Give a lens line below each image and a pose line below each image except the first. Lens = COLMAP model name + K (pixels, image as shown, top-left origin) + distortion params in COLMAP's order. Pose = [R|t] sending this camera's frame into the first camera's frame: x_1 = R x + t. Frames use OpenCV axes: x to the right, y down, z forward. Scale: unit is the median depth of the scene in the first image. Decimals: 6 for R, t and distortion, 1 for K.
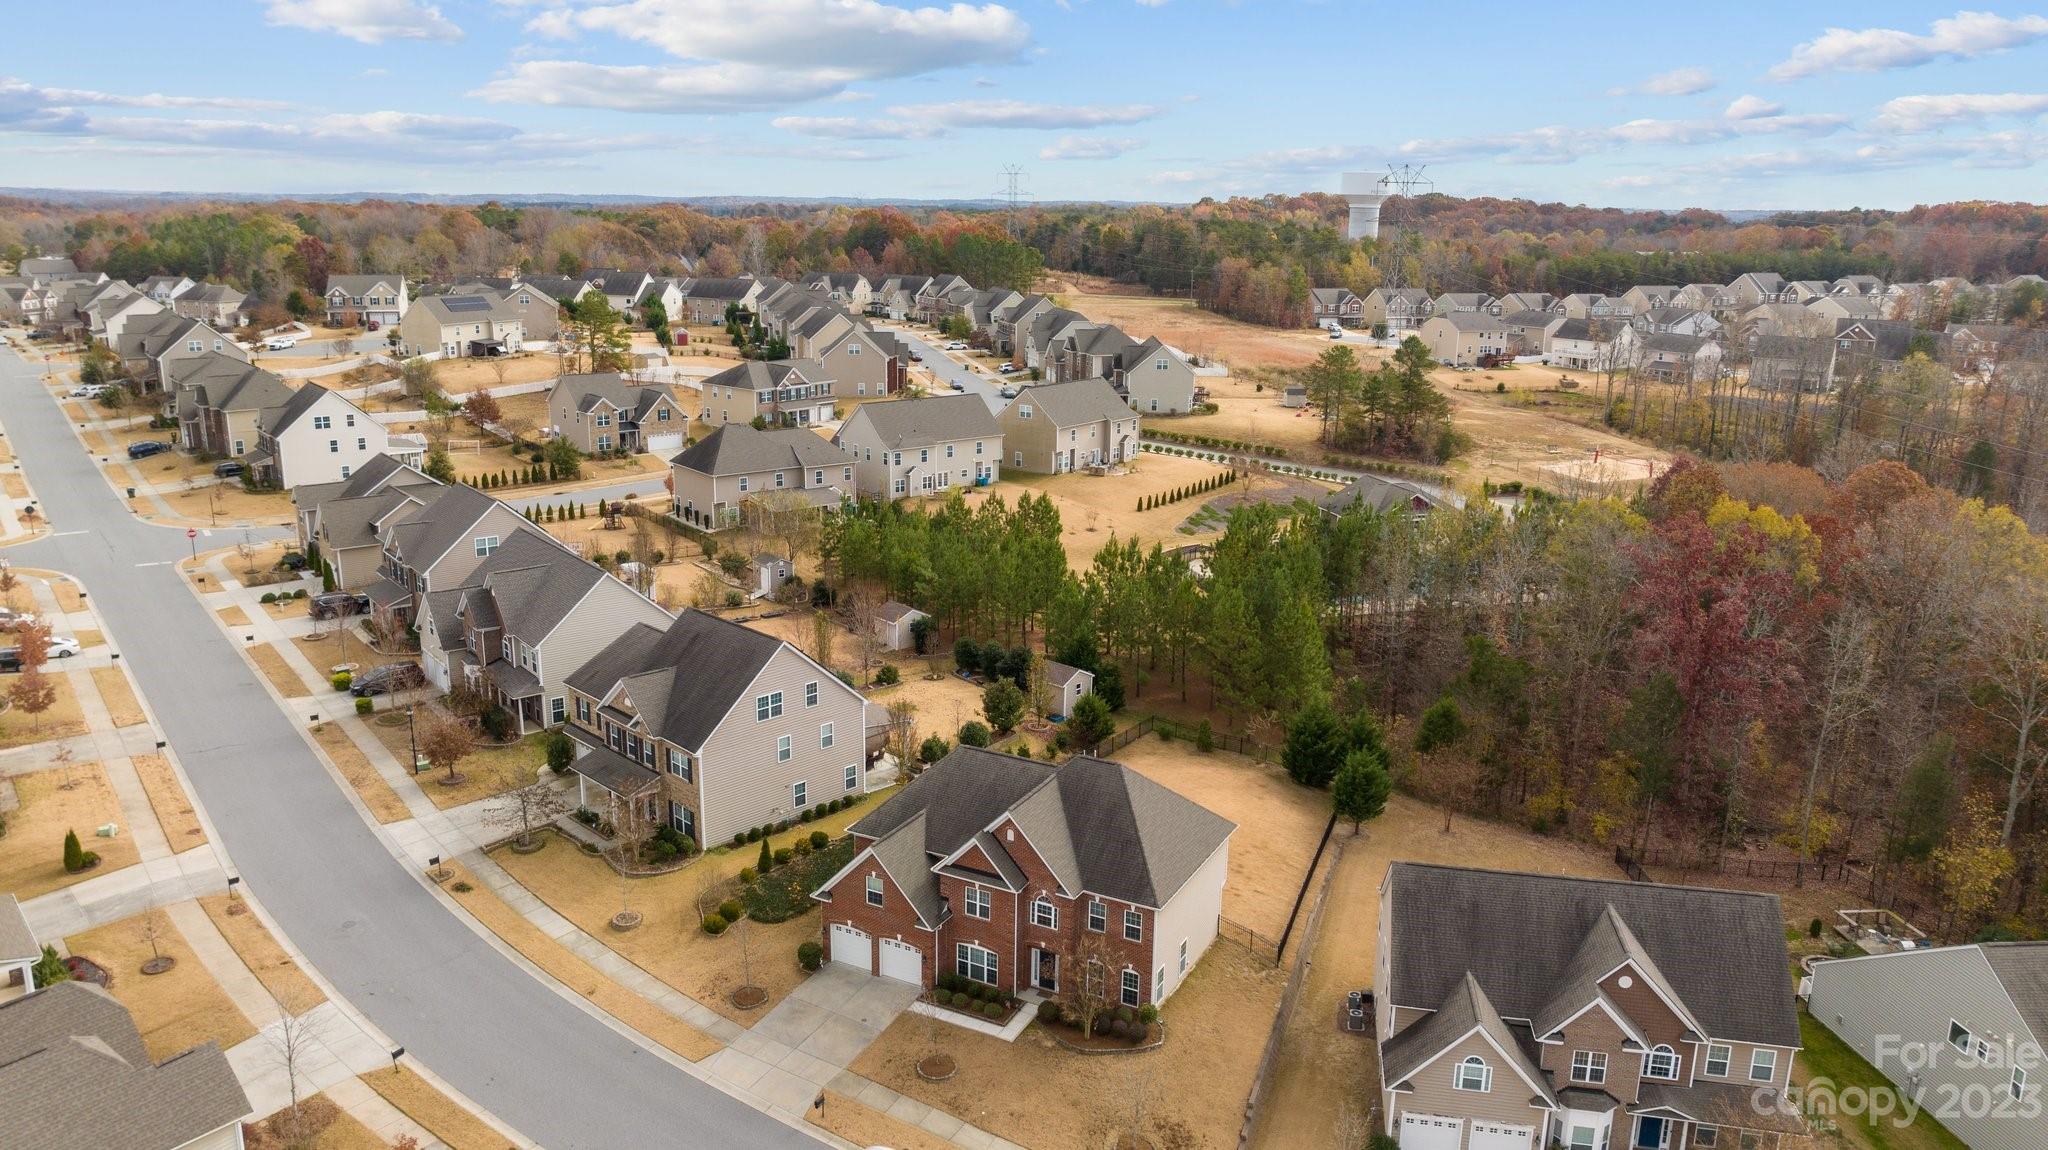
lens RADIAL K [[1443.7, 0, 1024.0], [0, 1443.7, 575.0], [0, 0, 1]] dist [-0.017188, -0.007480]
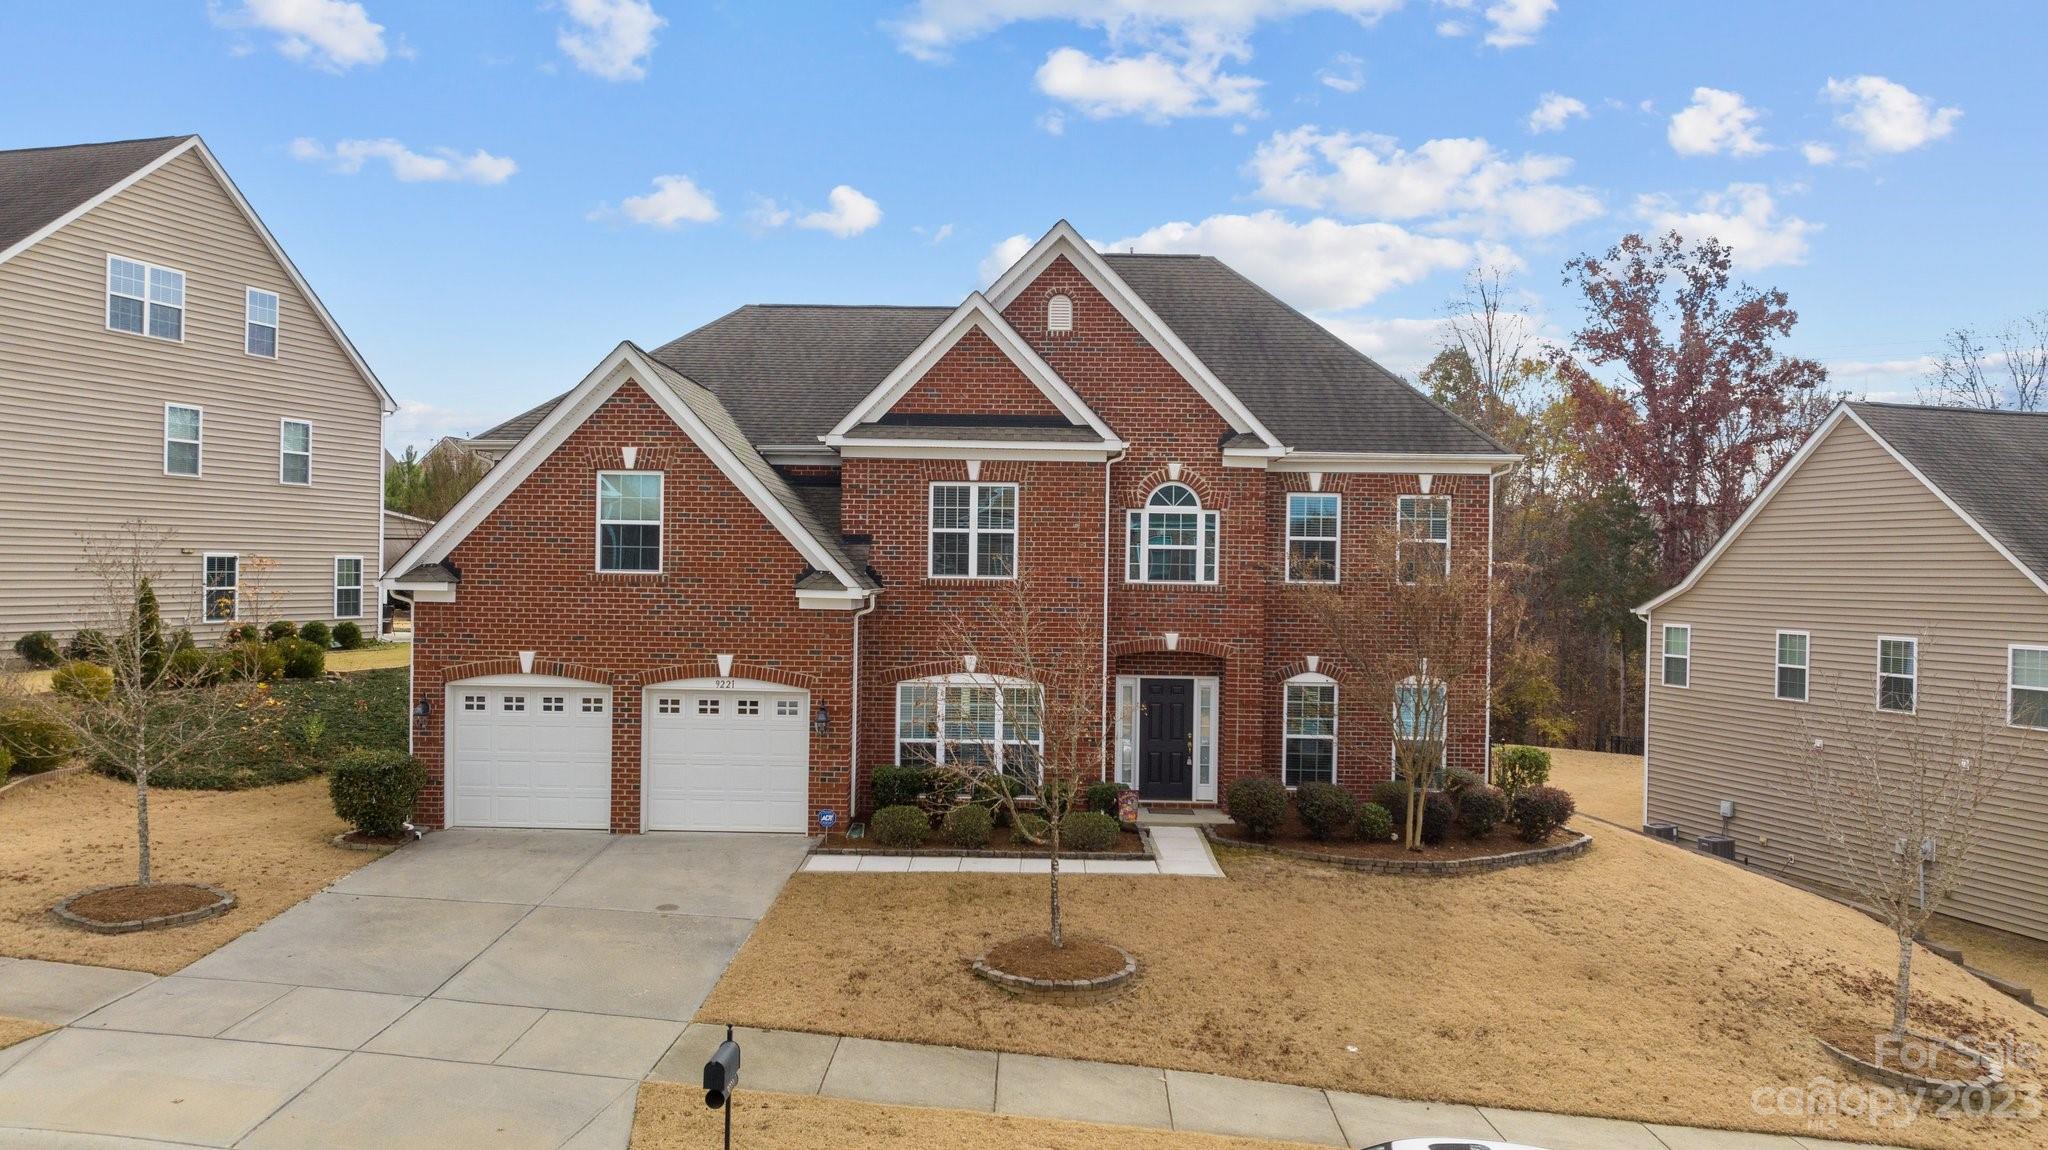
lens RADIAL K [[1443.7, 0, 1024.0], [0, 1443.7, 575.0], [0, 0, 1]] dist [-0.017188, -0.007480]
pose [[0.891142, -0.002804, 0.453717, -0.068561], [0.112684, 0.970019, -0.215327, 0.125046], [-0.439510, 0.243013, 0.864740, 0.290590]]
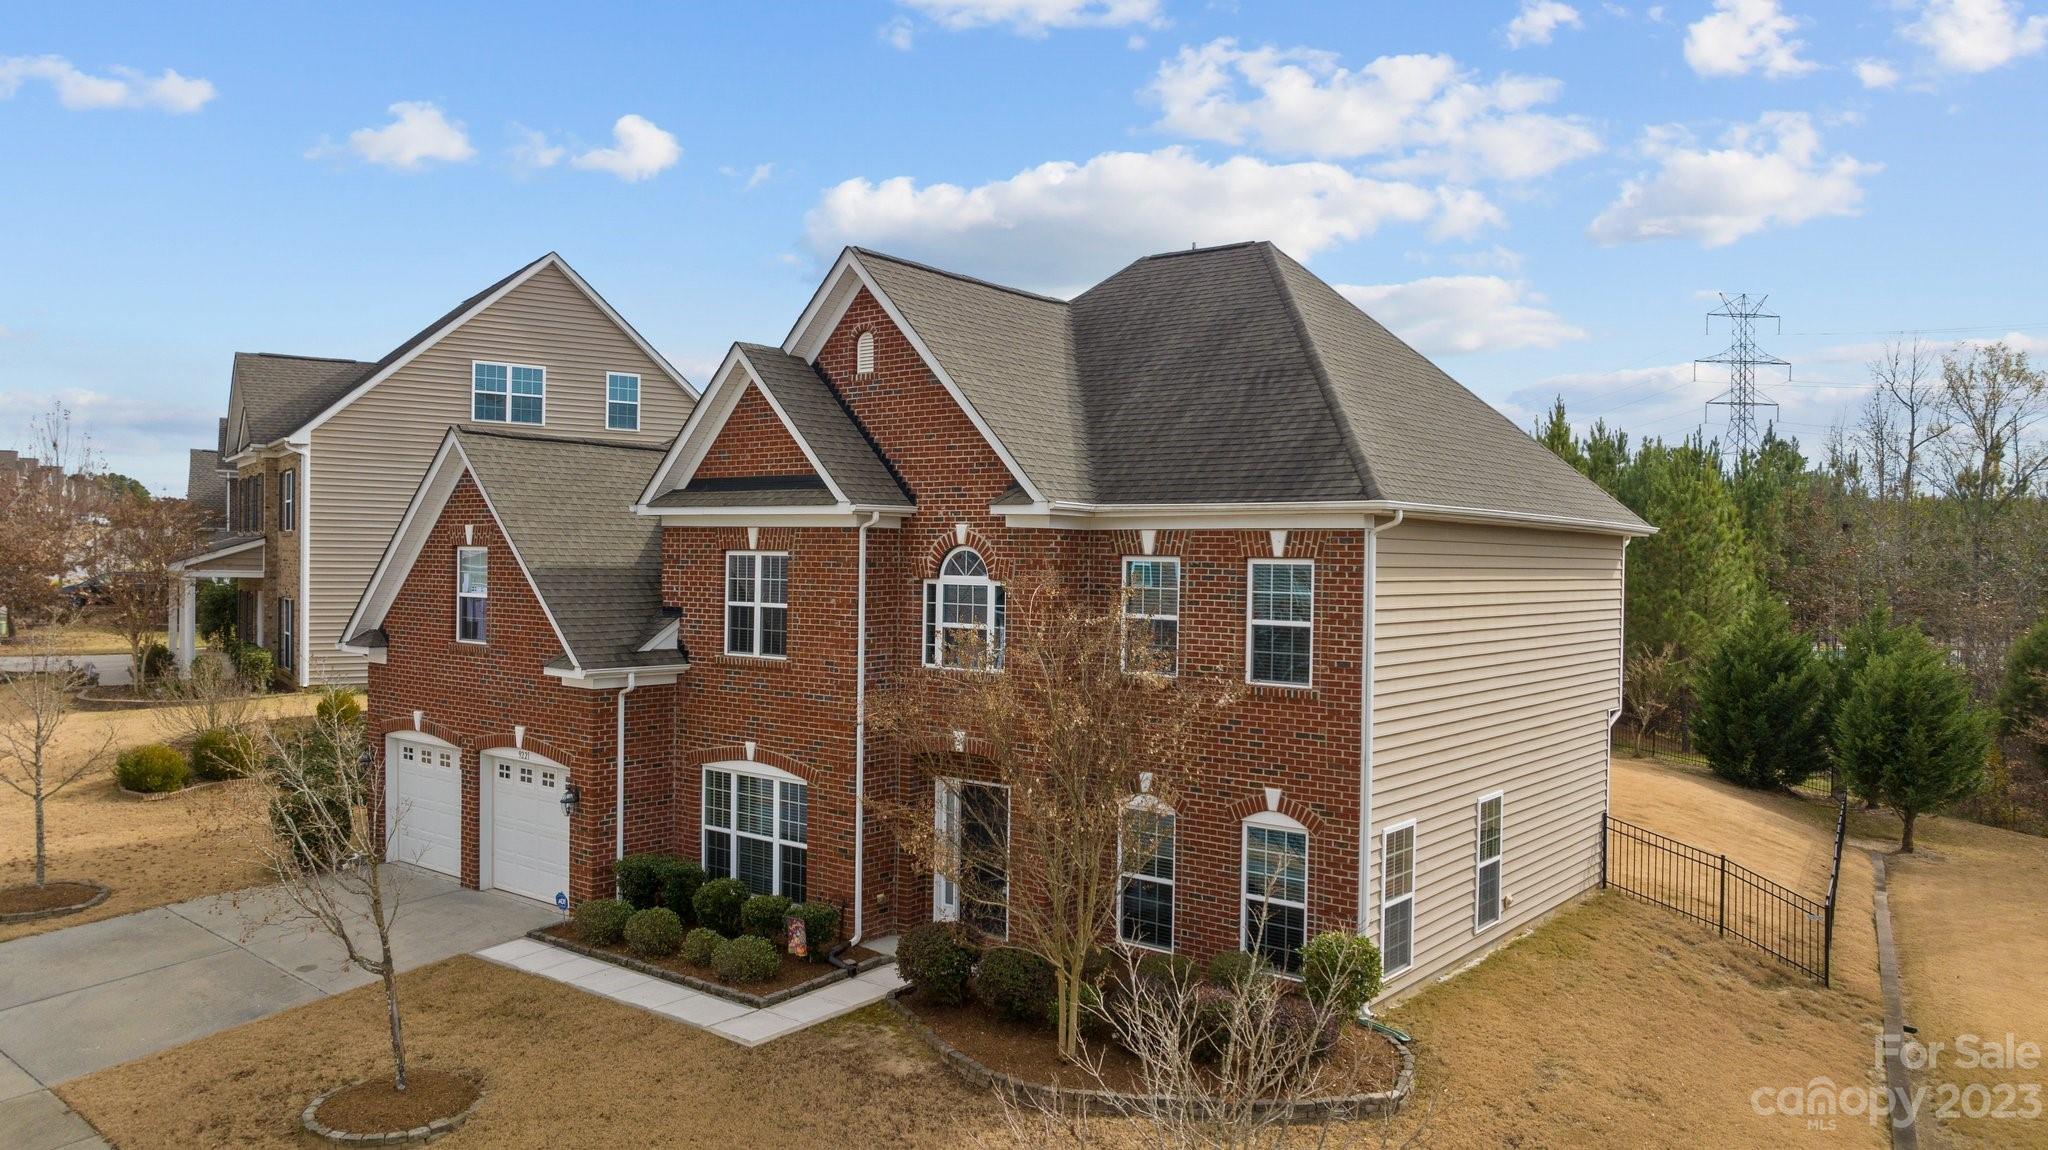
lens RADIAL K [[1439.1, 0, 1022.1], [0, 1439.1, 588.2], [0, 0, 1]] dist [-0.000919, 0.000728]
pose [[0.982442, 0.003762, -0.186529, 0.030785], [-0.047692, 0.971643, -0.231592, 0.117485], [0.180368, 0.236422, 0.954763, 0.295338]]
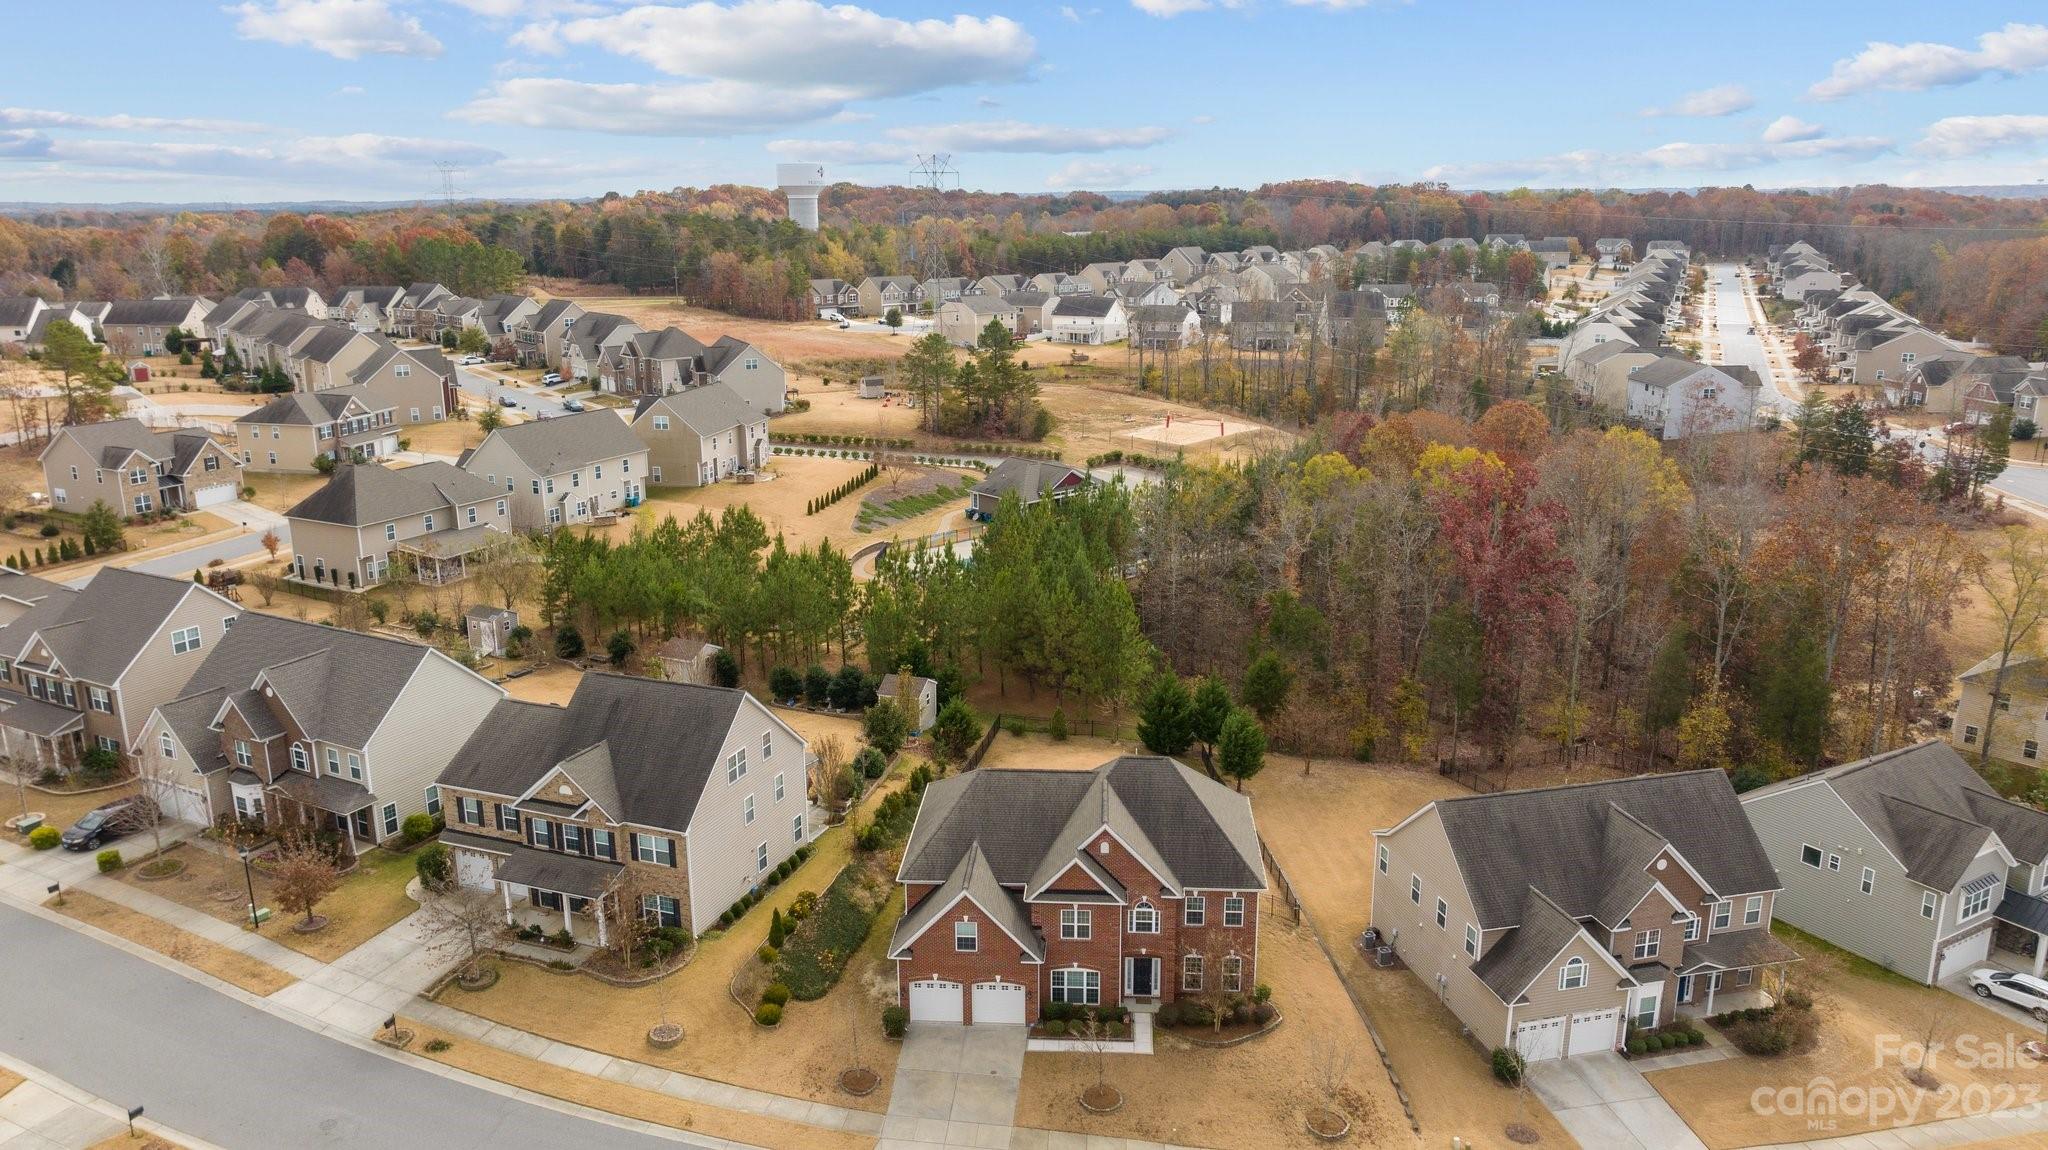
lens RADIAL K [[1443.7, 0, 1024.0], [0, 1443.7, 575.0], [0, 0, 1]] dist [-0.017188, -0.007480]
pose [[0.912969, -0.123159, 0.388997, -0.166562], [0.121049, 0.992192, 0.030034, -0.015378], [-0.389659, 0.019668, 0.920749, 0.048216]]
